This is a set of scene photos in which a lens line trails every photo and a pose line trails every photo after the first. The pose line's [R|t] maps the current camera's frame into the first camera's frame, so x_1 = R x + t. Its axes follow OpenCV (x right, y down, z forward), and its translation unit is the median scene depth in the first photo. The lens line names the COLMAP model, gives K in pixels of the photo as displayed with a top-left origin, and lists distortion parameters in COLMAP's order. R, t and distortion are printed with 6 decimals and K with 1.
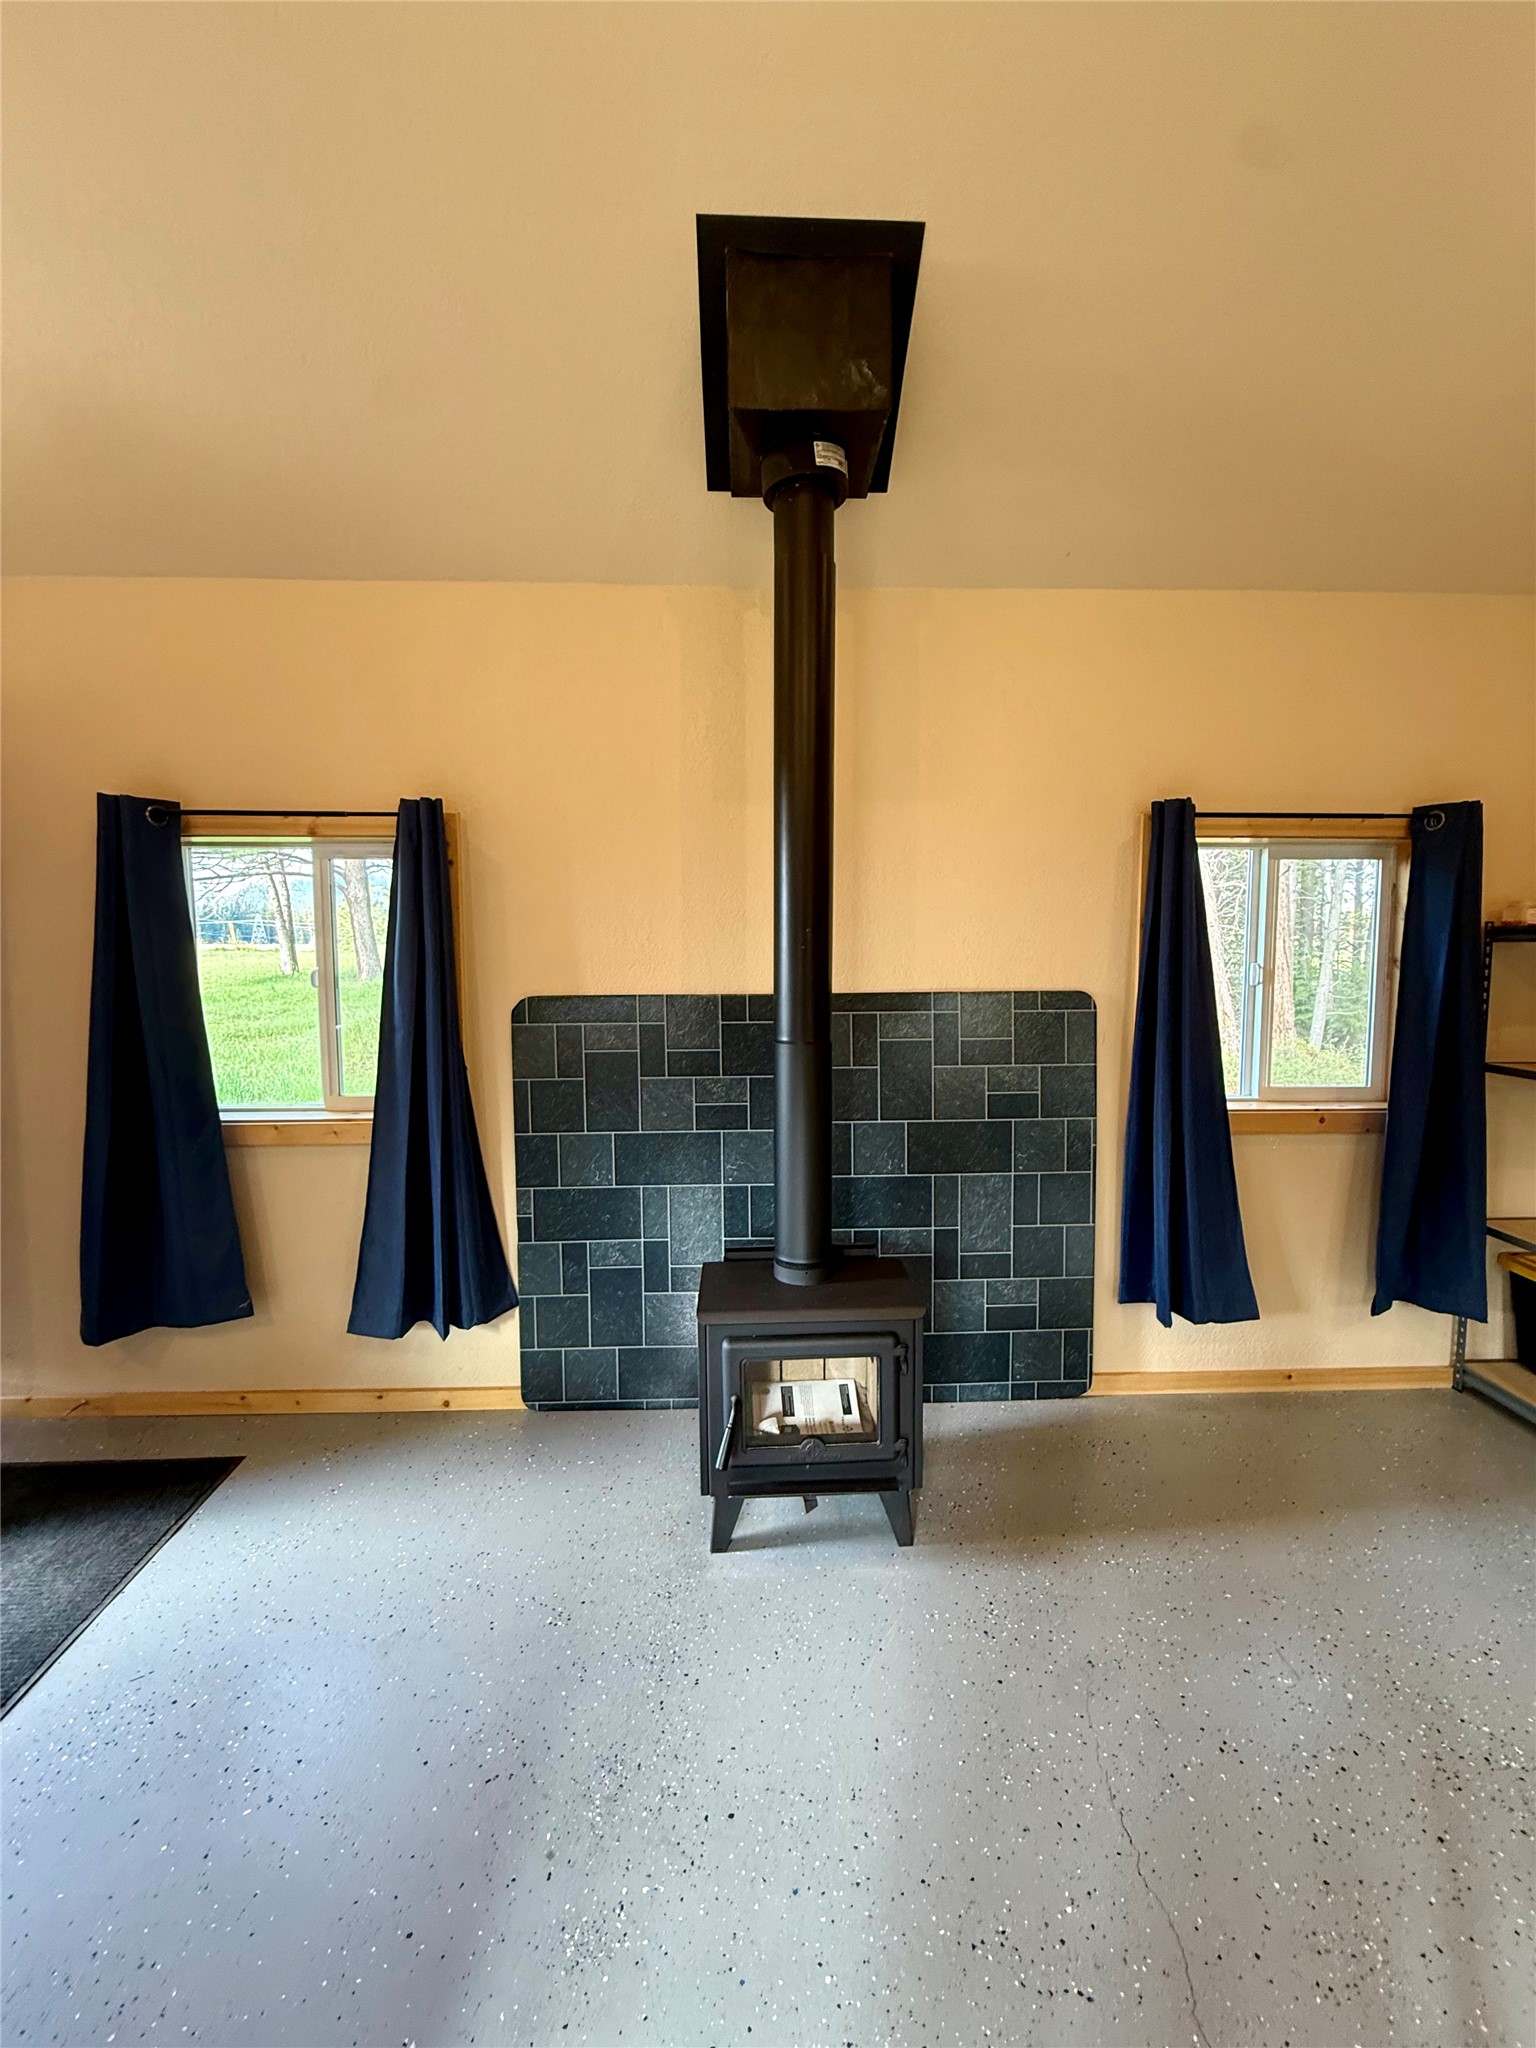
lens RADIAL K [[813.8, 0, 777.4], [0, 813.8, 1020.6], [0, 0, 1]] dist [-0.000239, 0.000342]
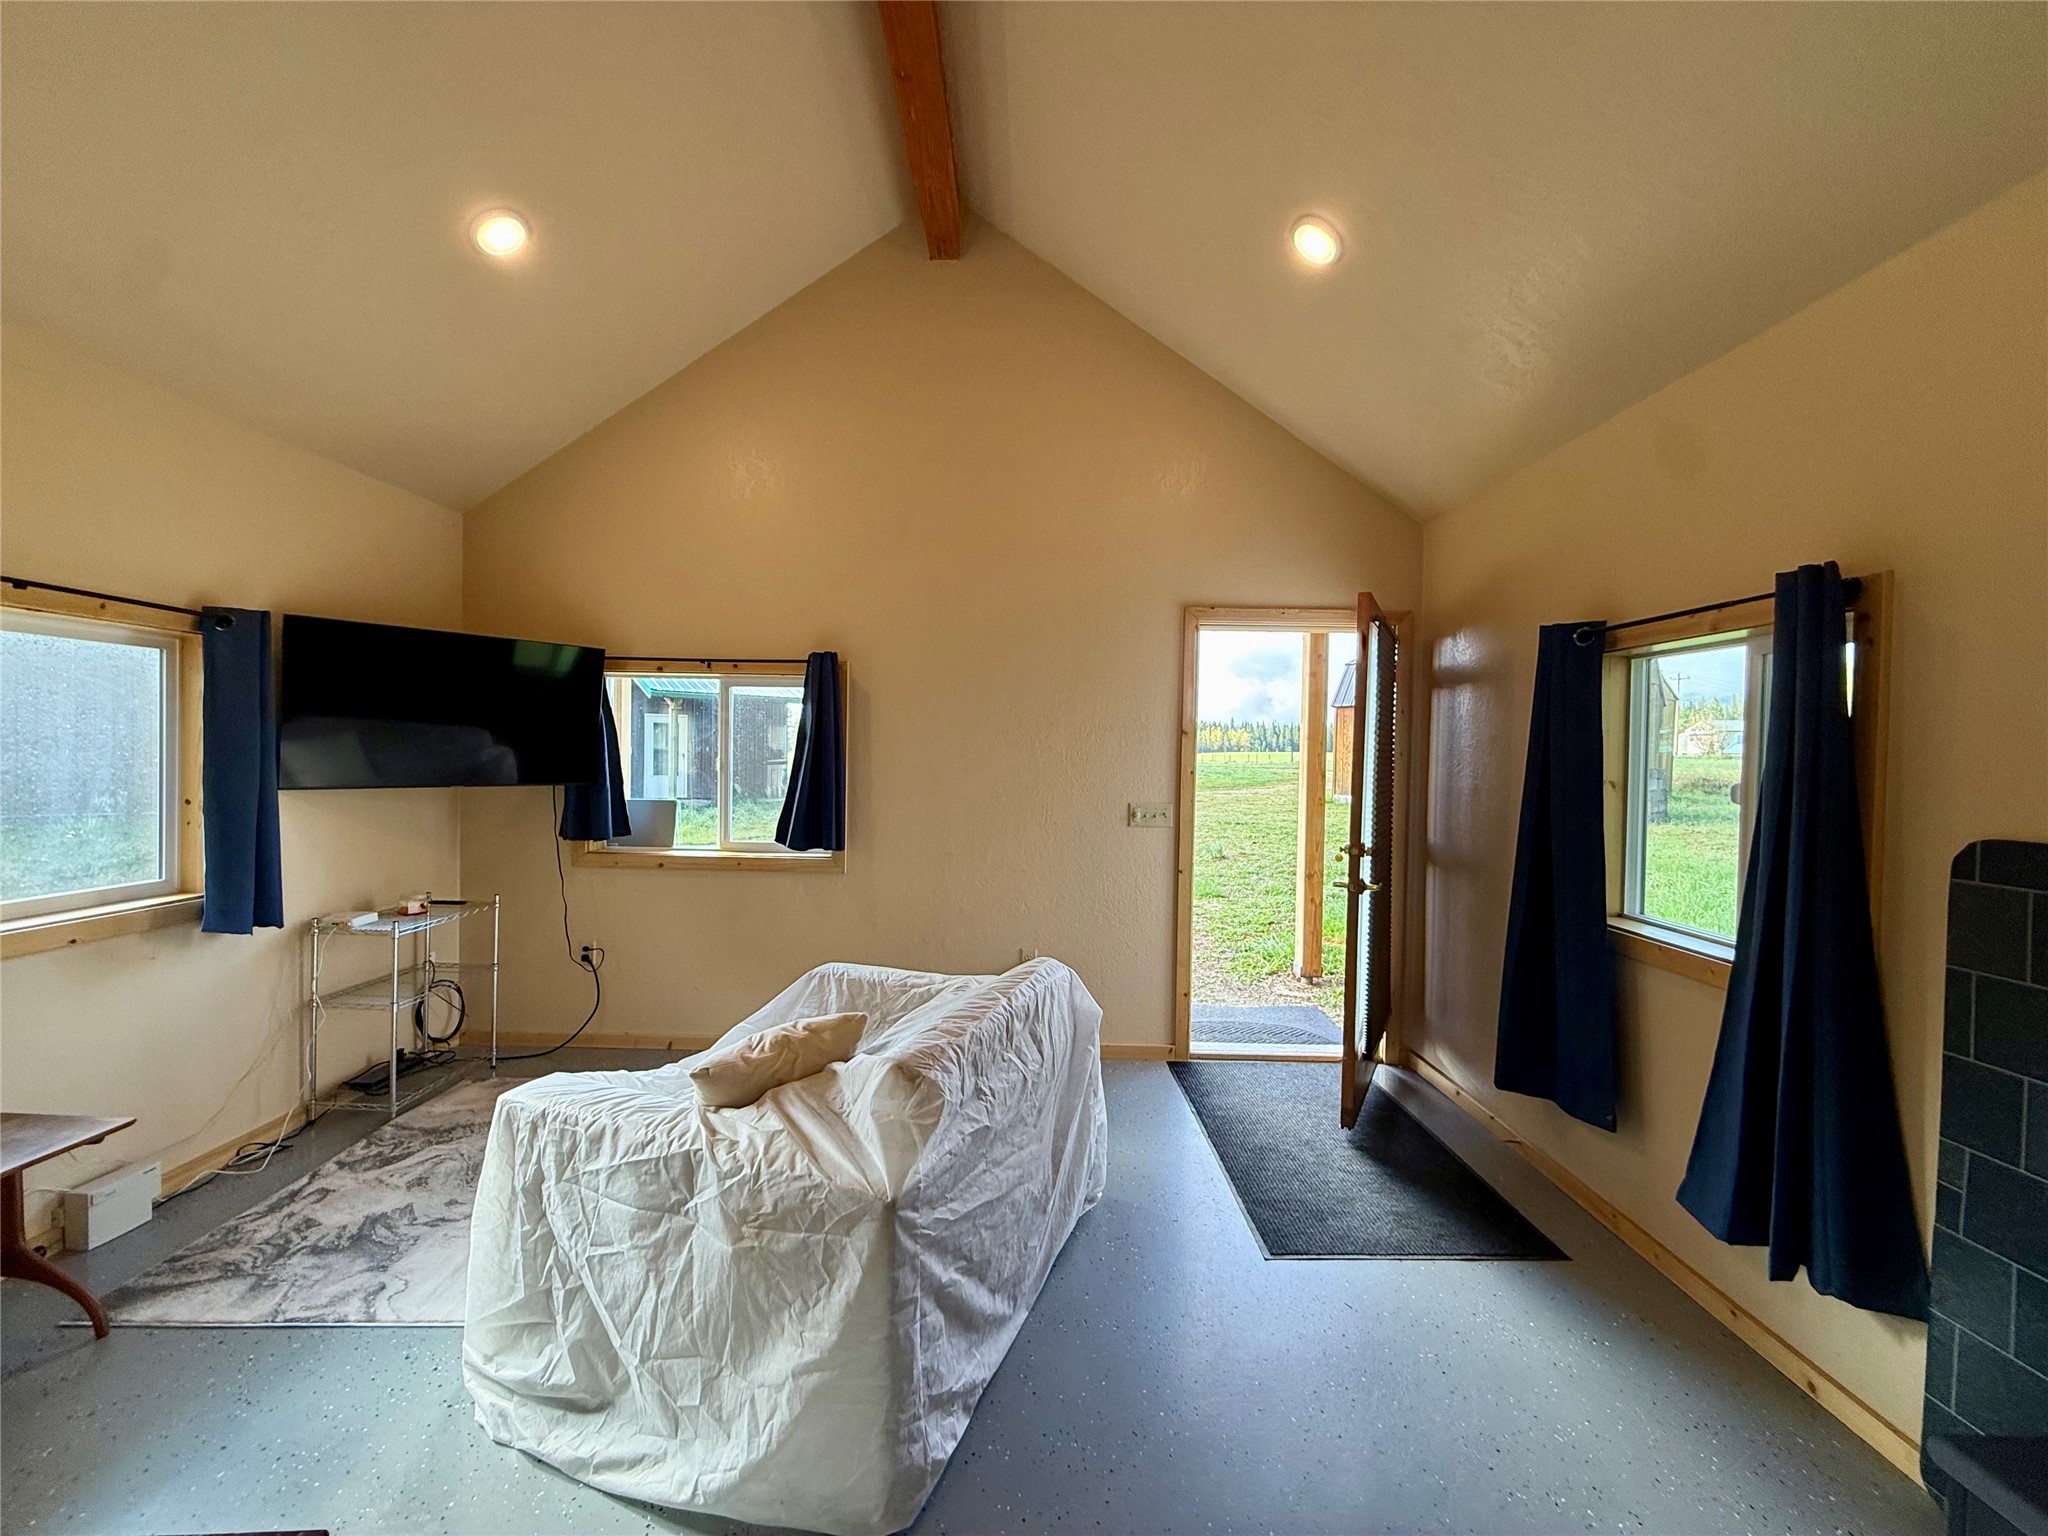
lens RADIAL K [[813.8, 0, 1018.7], [0, 813.8, 764.8], [0, 0, 1]] dist [-0.000239, 0.000342]
pose [[-0.034039, 0.020611, -0.999208, 0.341686], [-0.110857, 0.993540, 0.024271, -0.018733], [0.993253, 0.111595, -0.031534, 0.271201]]
